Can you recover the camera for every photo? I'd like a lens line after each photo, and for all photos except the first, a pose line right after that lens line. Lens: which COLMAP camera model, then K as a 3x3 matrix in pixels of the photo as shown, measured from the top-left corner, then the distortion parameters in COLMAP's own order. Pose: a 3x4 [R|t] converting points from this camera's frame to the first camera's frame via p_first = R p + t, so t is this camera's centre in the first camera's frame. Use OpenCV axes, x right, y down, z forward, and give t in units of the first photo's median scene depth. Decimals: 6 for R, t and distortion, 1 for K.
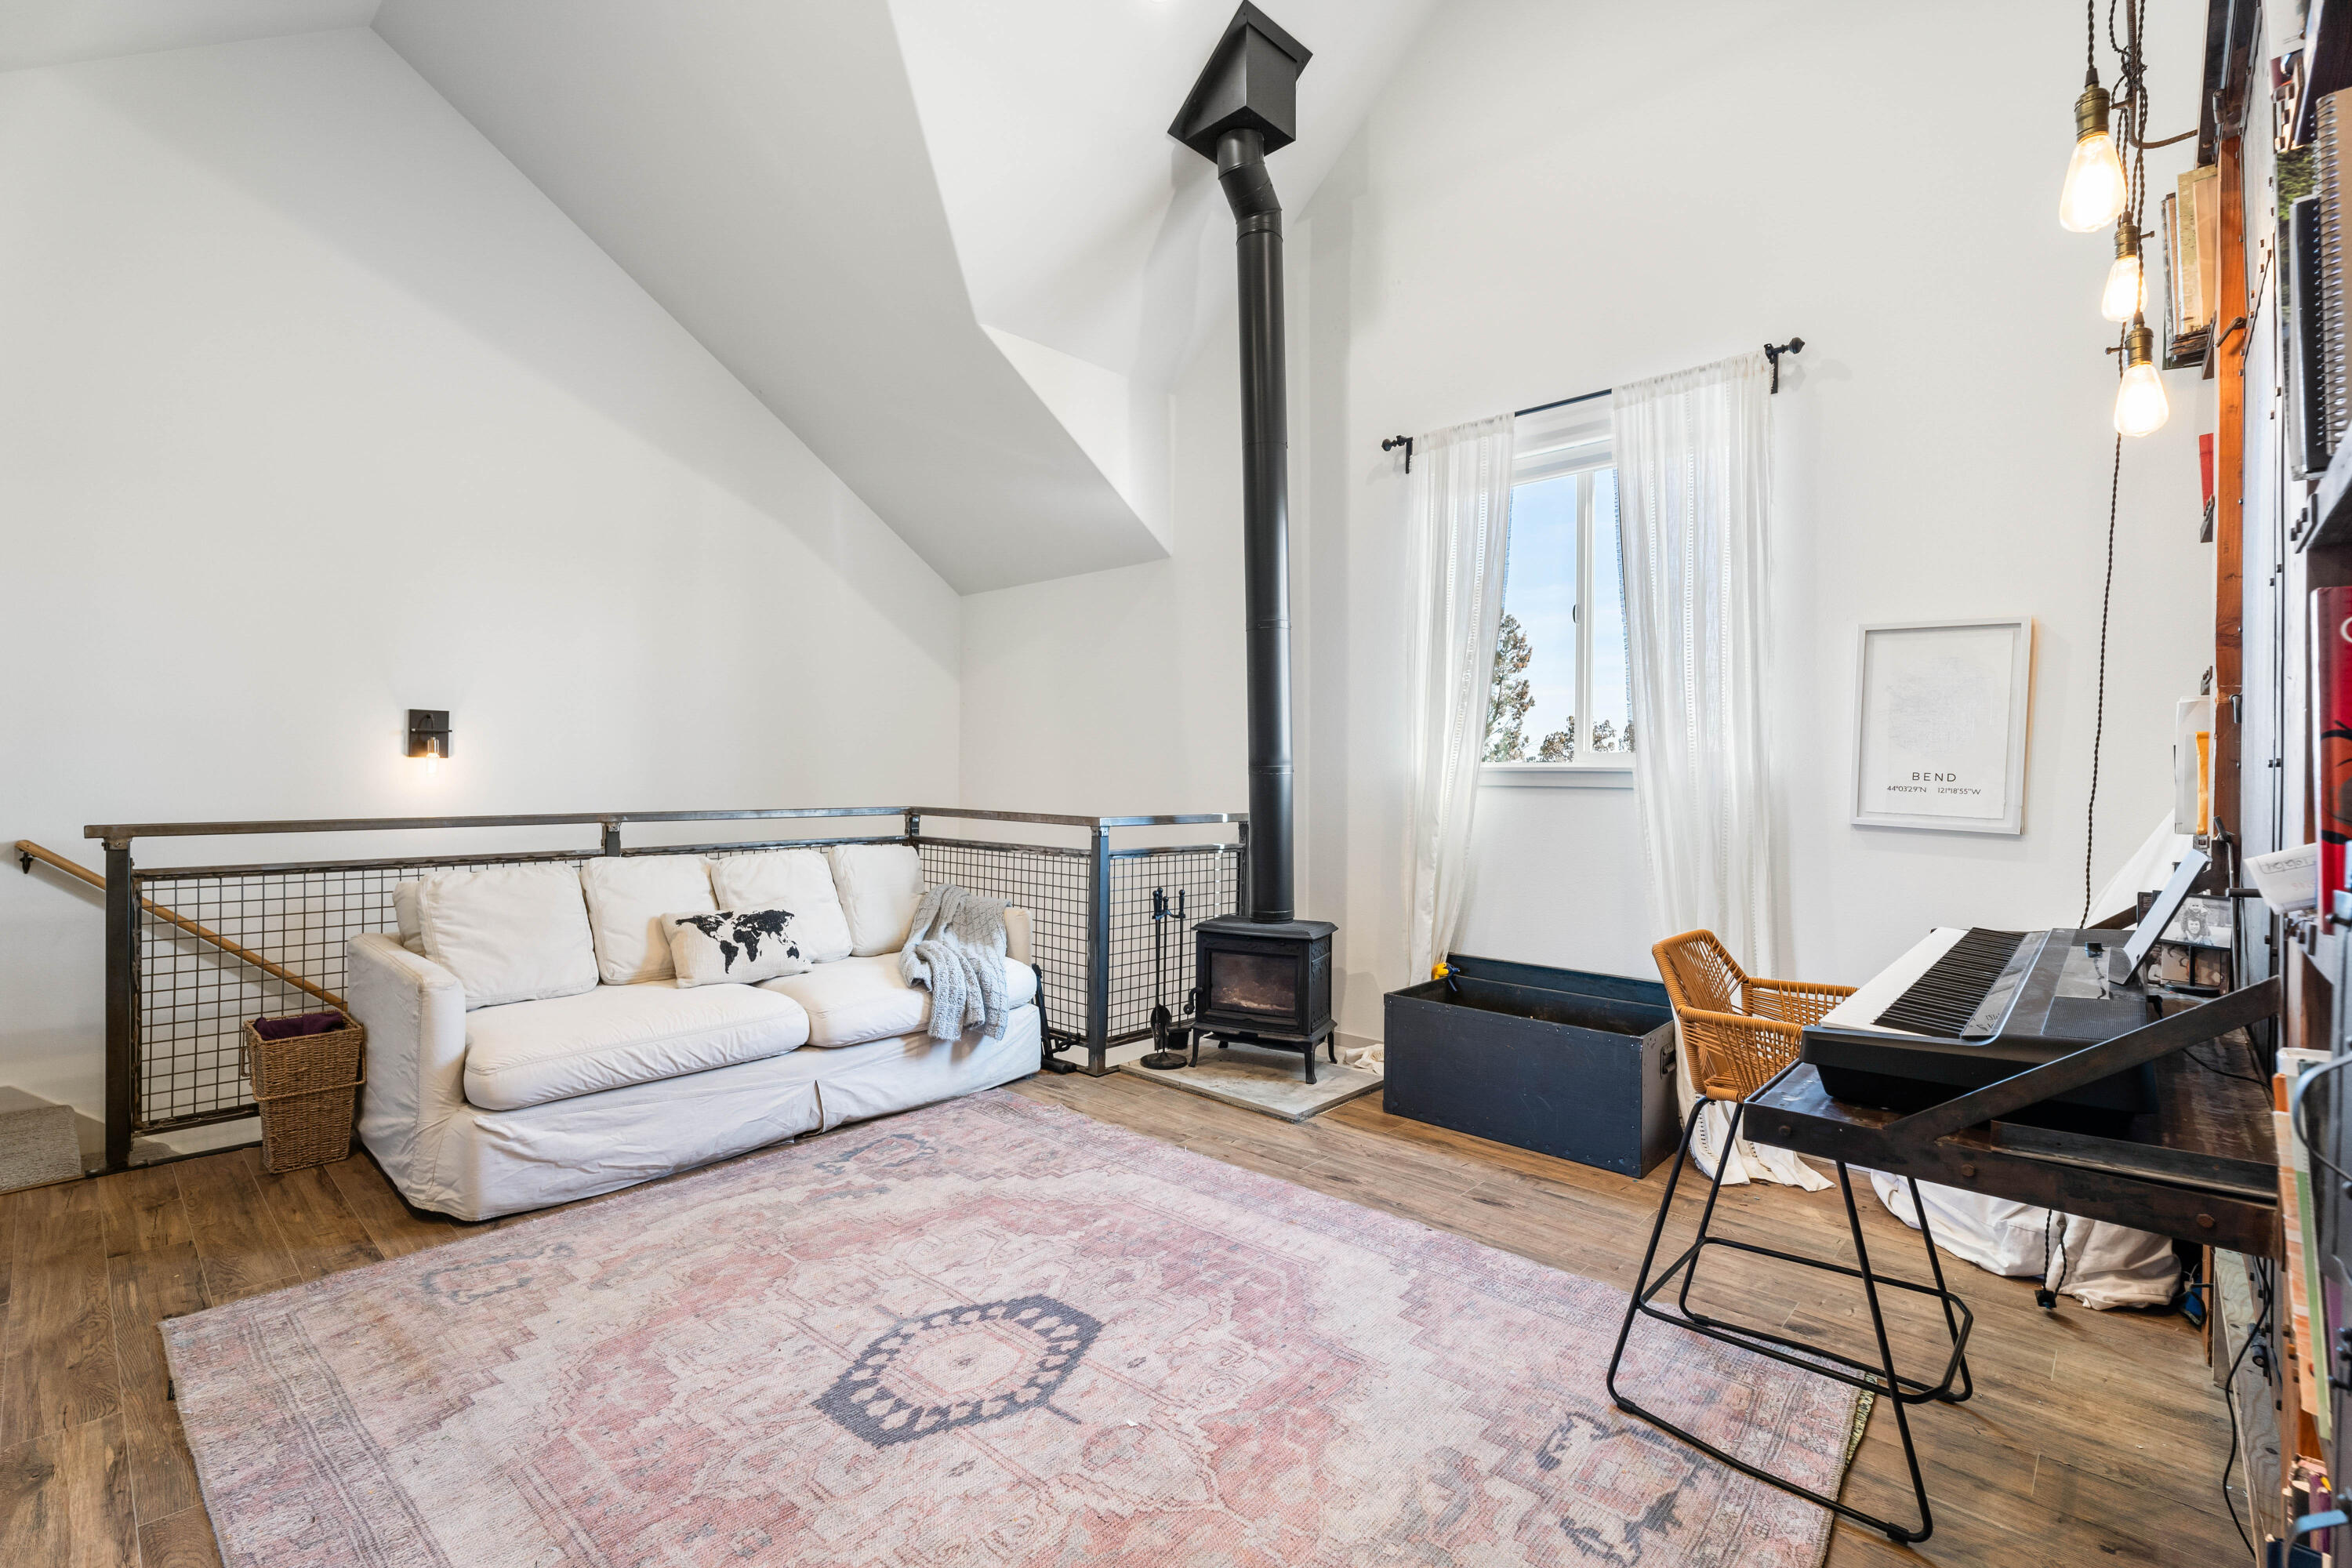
lens RADIAL K [[1067.4, 0, 1169.2], [0, 1067.4, 779.7], [0, 0, 1]] dist [-0.002779, 0.000177]
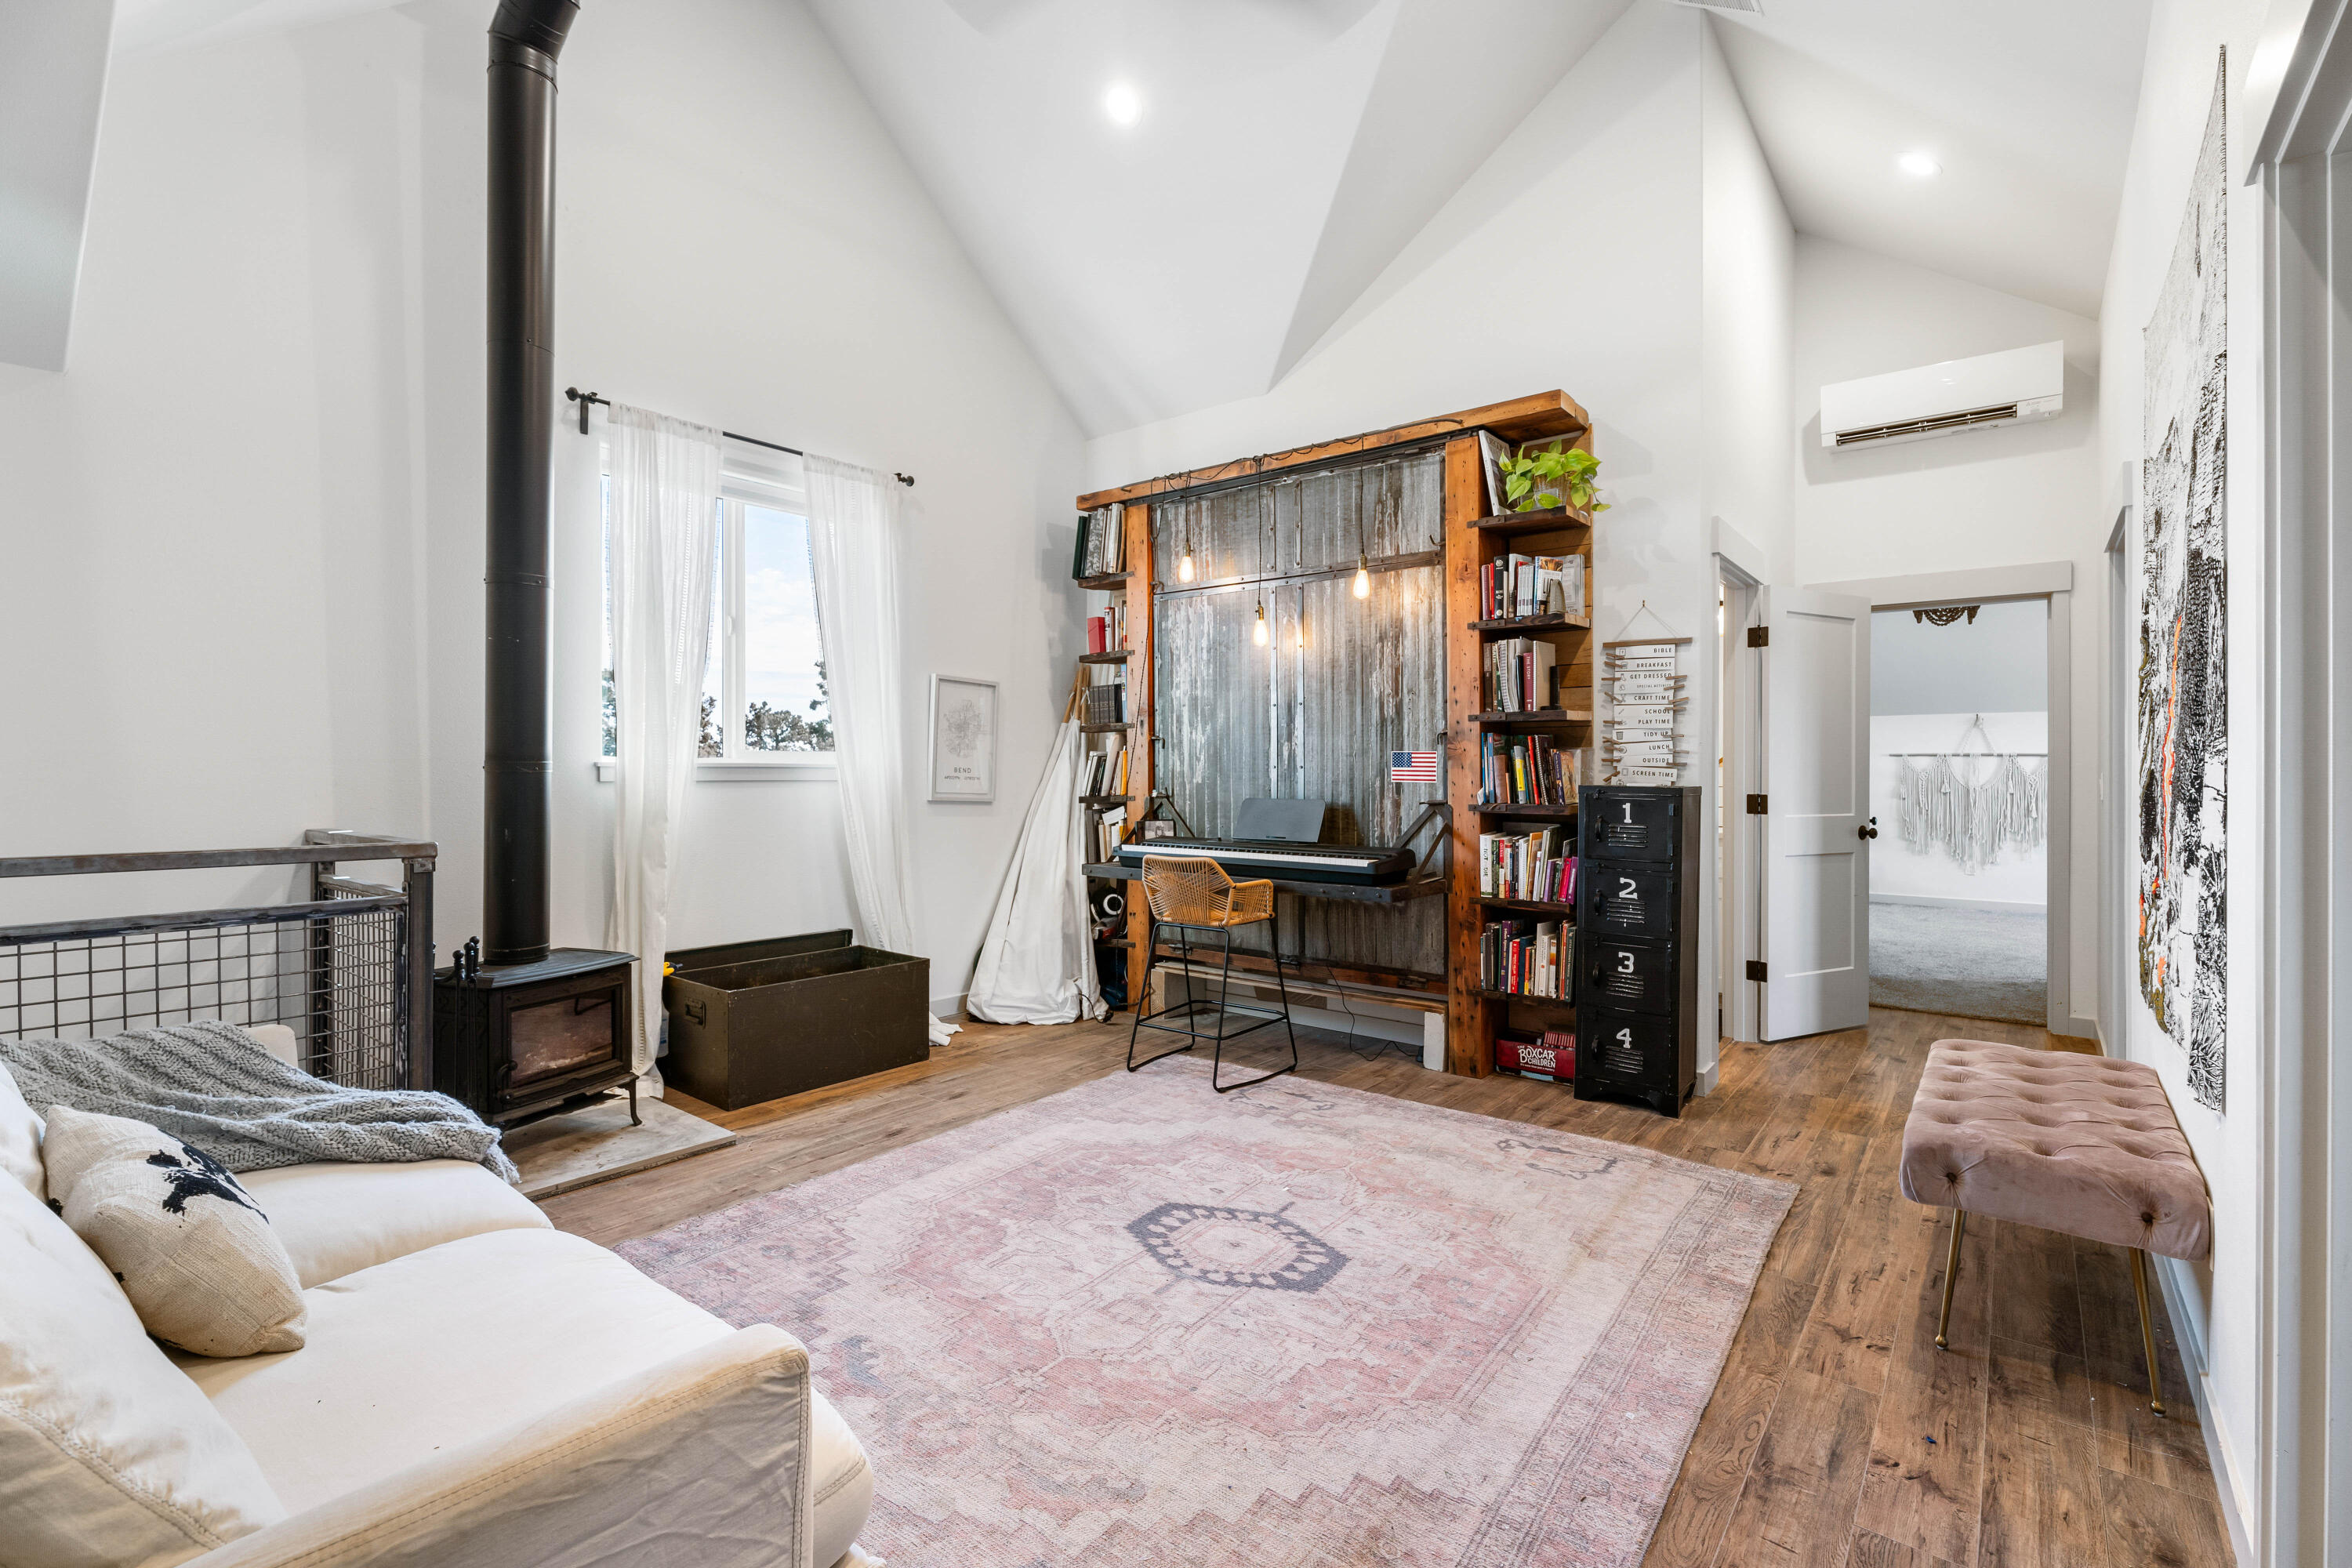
lens RADIAL K [[1067.4, 0, 1171.3], [0, 1067.4, 767.1], [0, 0, 1]] dist [-0.002779, 0.000177]
pose [[-0.092602, -0.007677, 0.995674, -1.216511], [-0.000990, 0.999970, 0.007618, -0.024936], [-0.995703, -0.000281, -0.092607, 1.008155]]
